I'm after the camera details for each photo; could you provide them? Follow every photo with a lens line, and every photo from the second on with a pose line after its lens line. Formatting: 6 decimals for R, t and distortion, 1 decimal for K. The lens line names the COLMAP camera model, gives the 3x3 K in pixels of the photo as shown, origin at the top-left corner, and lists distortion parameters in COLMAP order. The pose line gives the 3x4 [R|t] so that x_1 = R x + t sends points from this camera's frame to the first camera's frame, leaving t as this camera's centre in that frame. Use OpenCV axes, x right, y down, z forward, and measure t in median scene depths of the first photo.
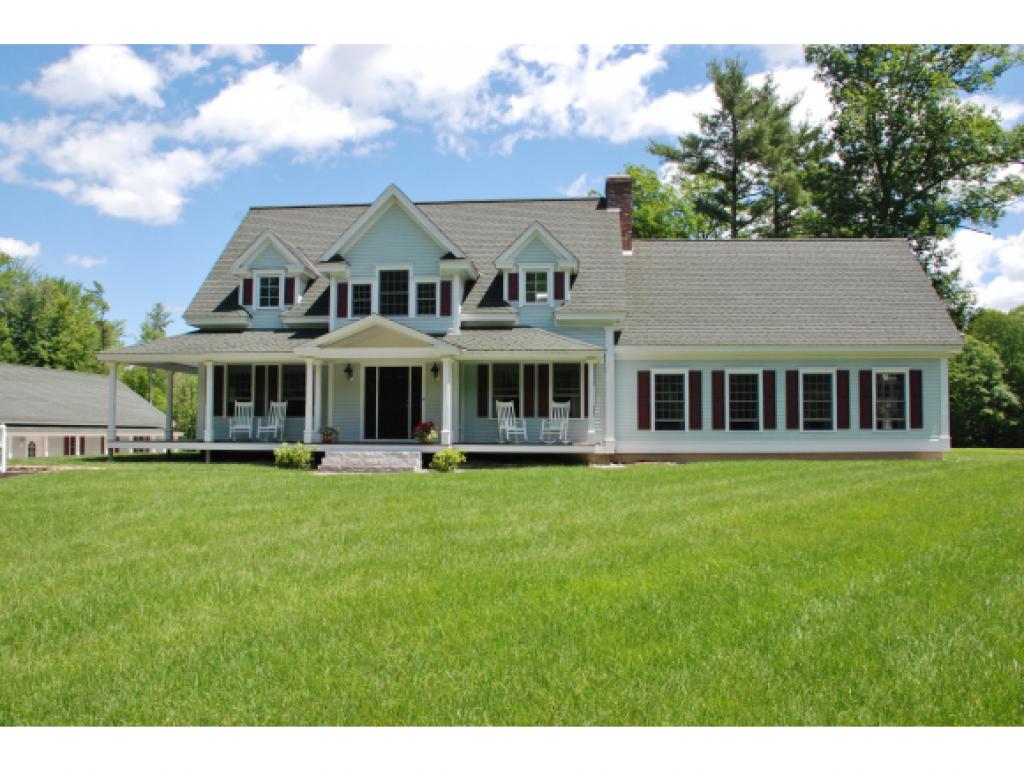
lens RADIAL K [[807.0, 0, 518.1], [0, 807.0, 390.7], [0, 0, 1]] dist [-0.122100, 0.008383]
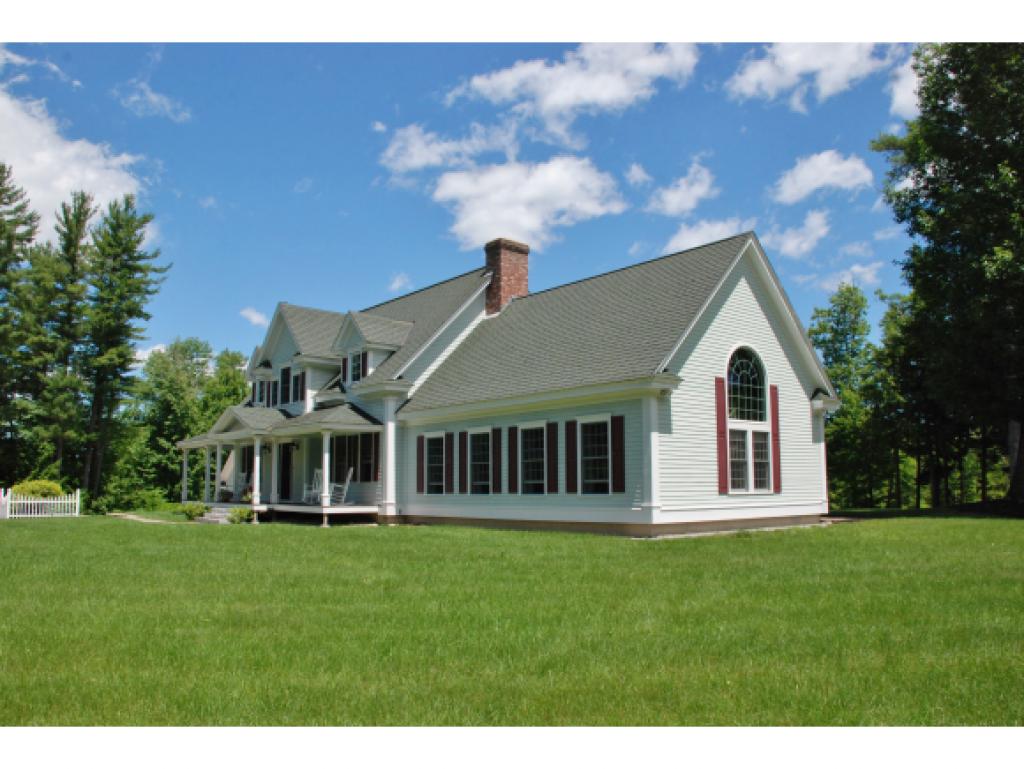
lens RADIAL K [[807.0, 0, 514.6], [0, 807.0, 384.4], [0, 0, 1]] dist [-0.122100, 0.008383]
pose [[0.695136, -0.097393, -0.712250, 0.985842], [0.038840, 0.994421, -0.098069, 0.015875], [0.717828, 0.040508, 0.695041, 0.368708]]
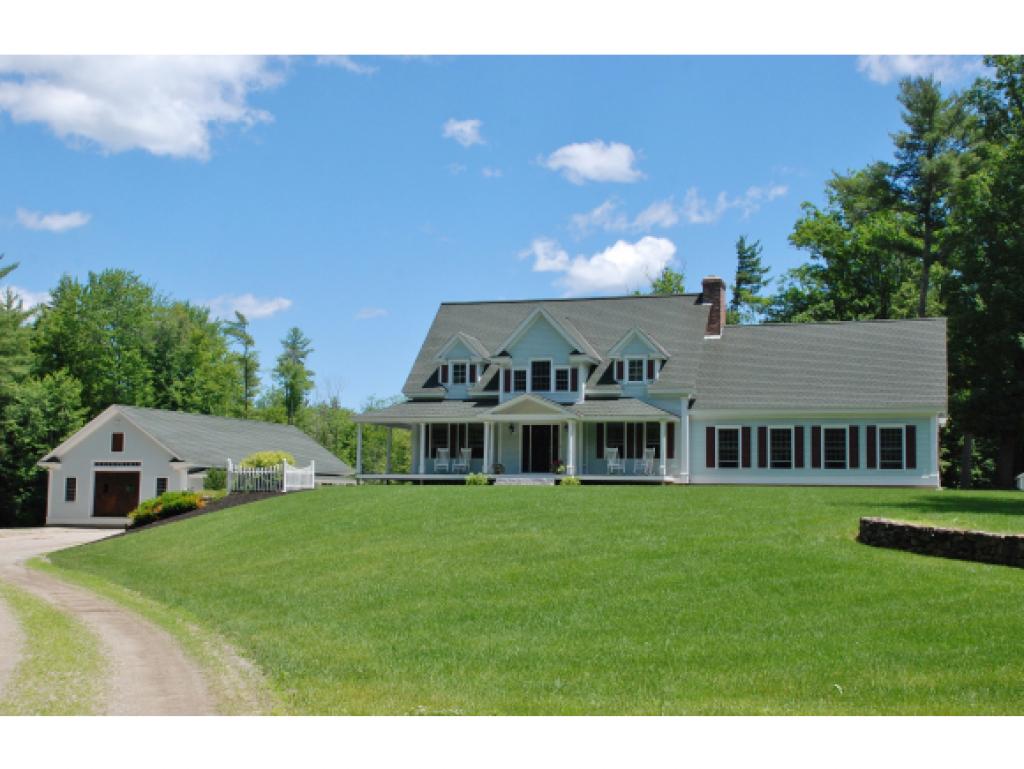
lens RADIAL K [[1366.8, 0, 514.7], [0, 1366.8, 386.9], [0, 0, 1]] dist [0.144441, 0.000000]
pose [[0.973287, -0.010335, -0.229361, 0.382104], [0.002298, 0.999375, -0.035279, -0.010150], [0.229582, 0.033810, 0.972702, -1.494143]]
